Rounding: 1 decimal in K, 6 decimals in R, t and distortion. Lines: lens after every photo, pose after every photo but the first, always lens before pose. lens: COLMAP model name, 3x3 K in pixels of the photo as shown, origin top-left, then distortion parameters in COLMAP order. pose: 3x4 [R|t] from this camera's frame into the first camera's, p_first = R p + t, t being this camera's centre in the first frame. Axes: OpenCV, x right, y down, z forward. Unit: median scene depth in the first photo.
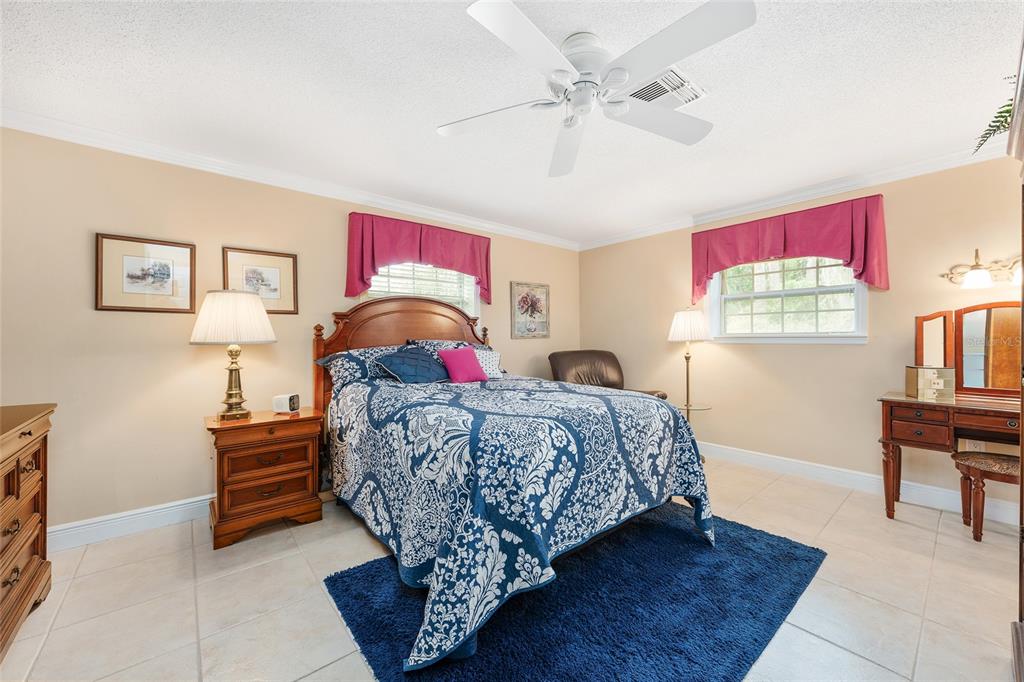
lens RADIAL K [[397.3, 0, 513.2], [0, 397.3, 338.8], [0, 0, 1]] dist [0.001113, 0.000283]
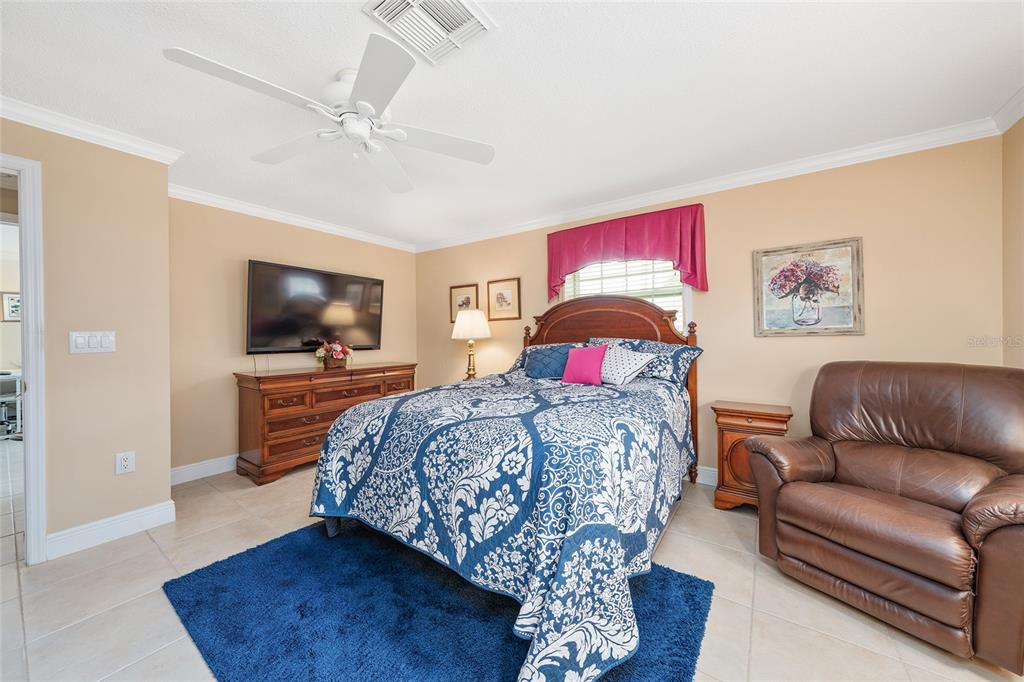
lens RADIAL K [[364.4, 0, 513.5], [0, 364.4, 338.0], [0, 0, 1]] dist [-0.001800, 0.000102]
pose [[0.238504, 0.012361, -0.971063, 1.041085], [0.003928, 0.999899, 0.013693, -0.017218], [0.971134, -0.007080, 0.238431, 0.960832]]
